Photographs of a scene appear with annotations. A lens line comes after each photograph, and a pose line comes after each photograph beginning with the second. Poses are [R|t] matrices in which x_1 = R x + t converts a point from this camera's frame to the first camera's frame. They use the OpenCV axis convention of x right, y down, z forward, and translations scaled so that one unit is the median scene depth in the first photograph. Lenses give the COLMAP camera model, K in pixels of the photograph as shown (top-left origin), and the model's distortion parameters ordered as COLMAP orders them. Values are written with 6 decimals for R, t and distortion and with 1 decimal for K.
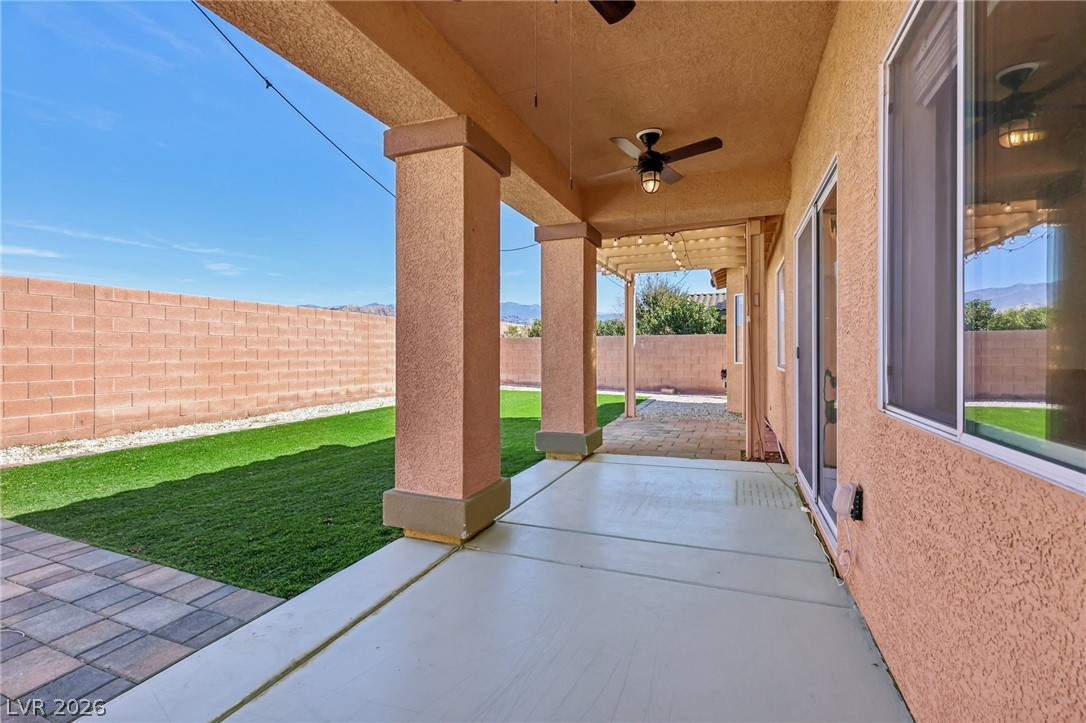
lens RADIAL K [[473.7, 0, 542.9], [0, 473.7, 351.3], [0, 0, 1]] dist [0.001567, 0.000205]
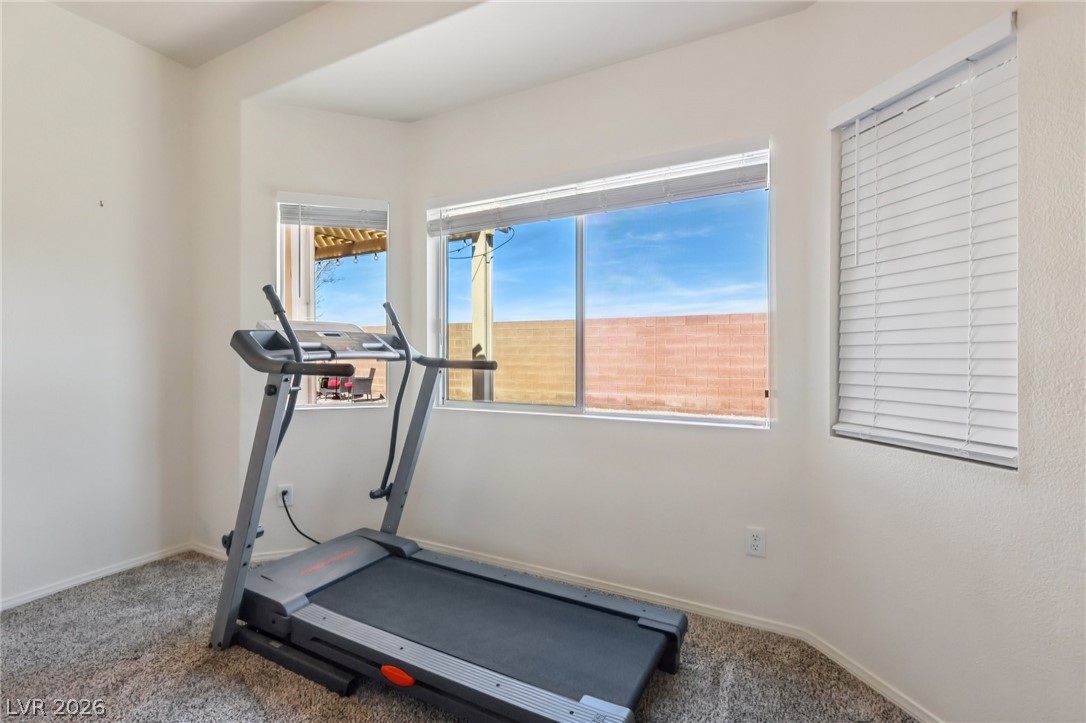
lens RADIAL K [[489.8, 0, 561.7], [0, 489.8, 358.6], [0, 0, 1]] dist [-0.001467, -0.000076]
pose [[-0.093731, 0.010983, -0.995537, 0.718387], [0.003373, 0.999937, 0.010714, -0.011286], [0.995592, -0.002353, -0.093762, 1.148461]]
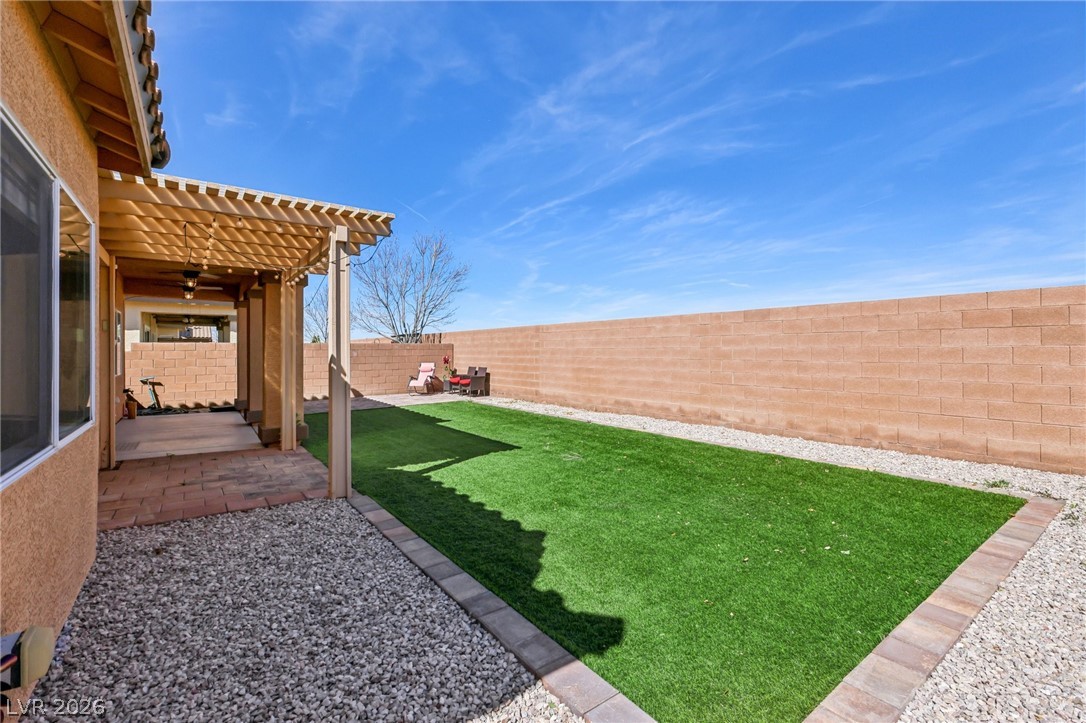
lens RADIAL K [[473.7, 0, 542.9], [0, 473.7, 351.3], [0, 0, 1]] dist [0.001567, 0.000205]
pose [[-0.525481, 0.000544, -0.850805, 0.516139], [0.003889, 0.999991, -0.001763, -0.020816], [0.850797, -0.004235, -0.525478, 1.474434]]
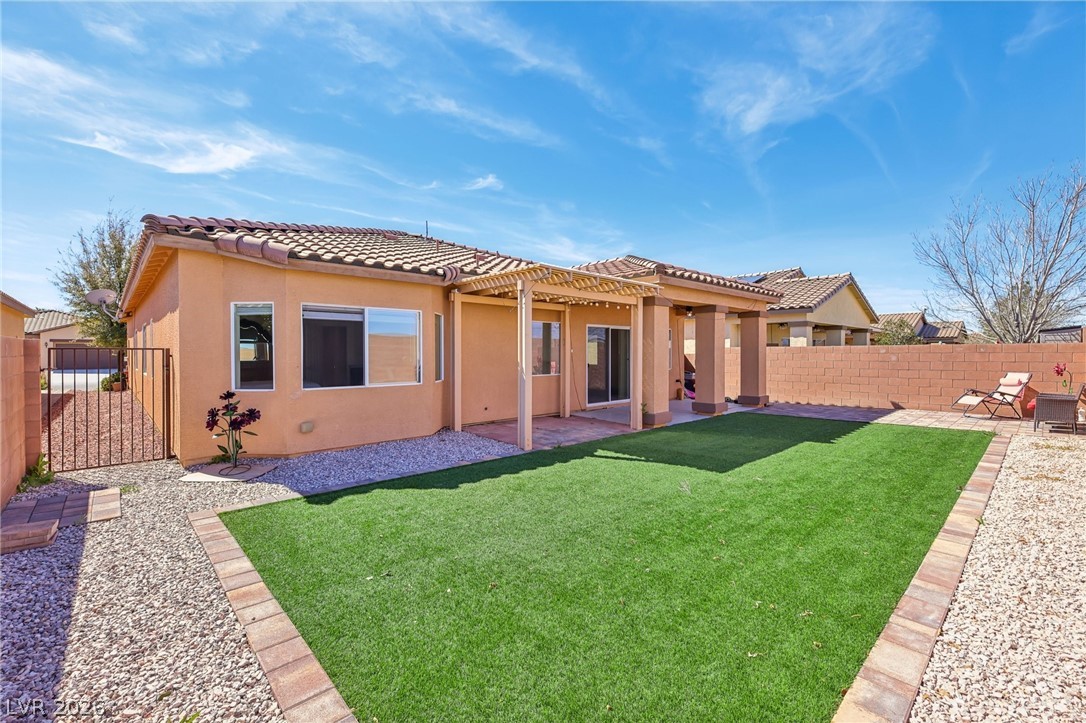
lens RADIAL K [[473.7, 0, 542.9], [0, 473.7, 351.3], [0, 0, 1]] dist [0.001567, 0.000205]
pose [[-0.910836, 0.005334, 0.412734, -0.174758], [0.002304, 0.999967, -0.007839, -0.028648], [-0.412763, -0.006189, -0.910818, 1.747981]]
